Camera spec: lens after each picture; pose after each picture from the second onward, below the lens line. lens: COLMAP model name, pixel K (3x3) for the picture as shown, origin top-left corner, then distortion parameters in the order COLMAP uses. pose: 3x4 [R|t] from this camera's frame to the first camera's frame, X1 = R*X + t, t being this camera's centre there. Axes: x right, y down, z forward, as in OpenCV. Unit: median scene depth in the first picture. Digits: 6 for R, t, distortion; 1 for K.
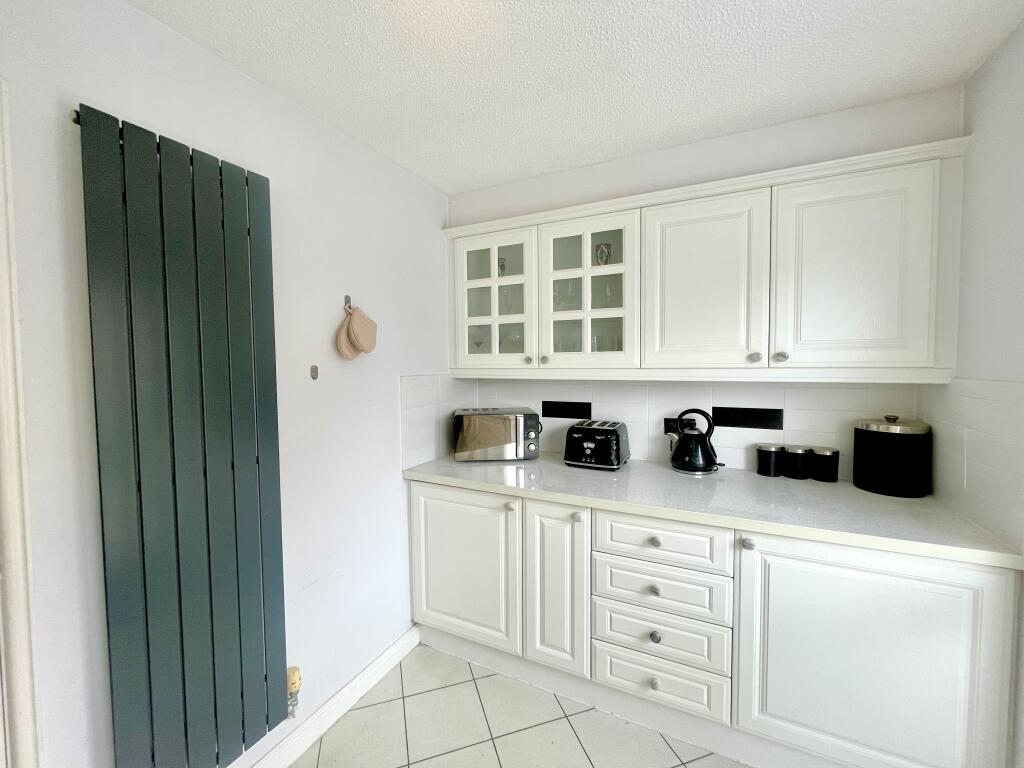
lens RADIAL K [[412.9, 0, 513.3], [0, 412.9, 379.9], [0, 0, 1]] dist [-0.005630, 0.000115]
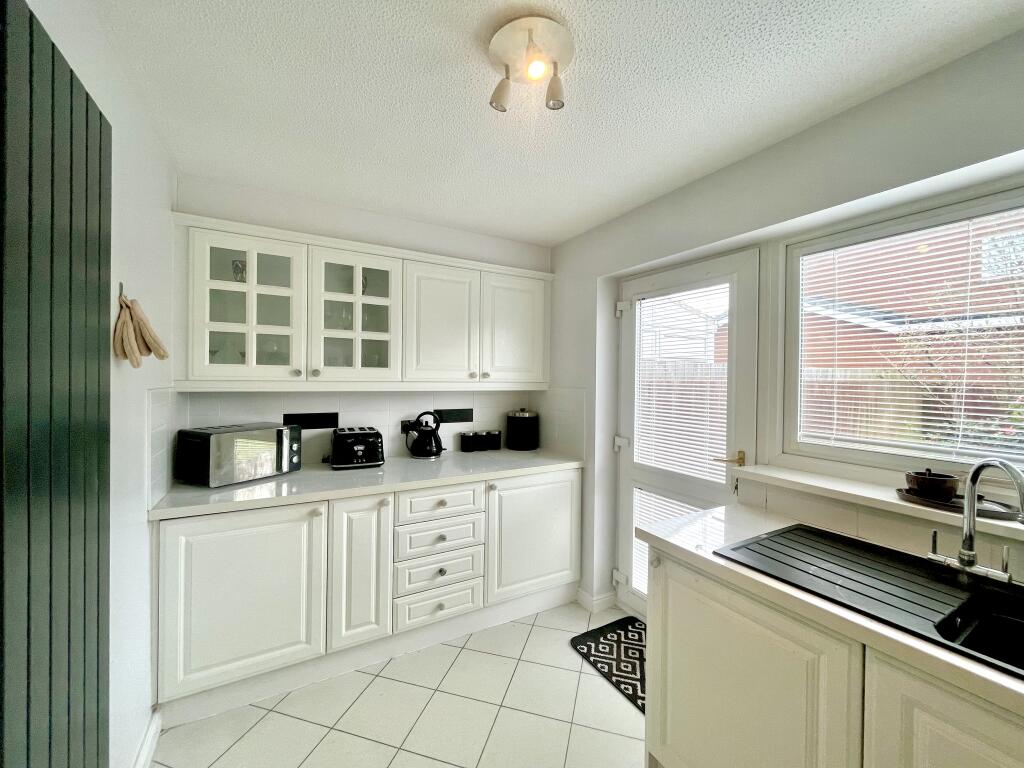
lens RADIAL K [[412.9, 0, 513.3], [0, 412.9, 379.9], [0, 0, 1]] dist [-0.005630, 0.000115]
pose [[0.556011, 0.011681, 0.831093, -0.564863], [0.019787, 0.999432, -0.027285, 0.008492], [-0.830940, 0.031616, 0.555464, -0.006728]]
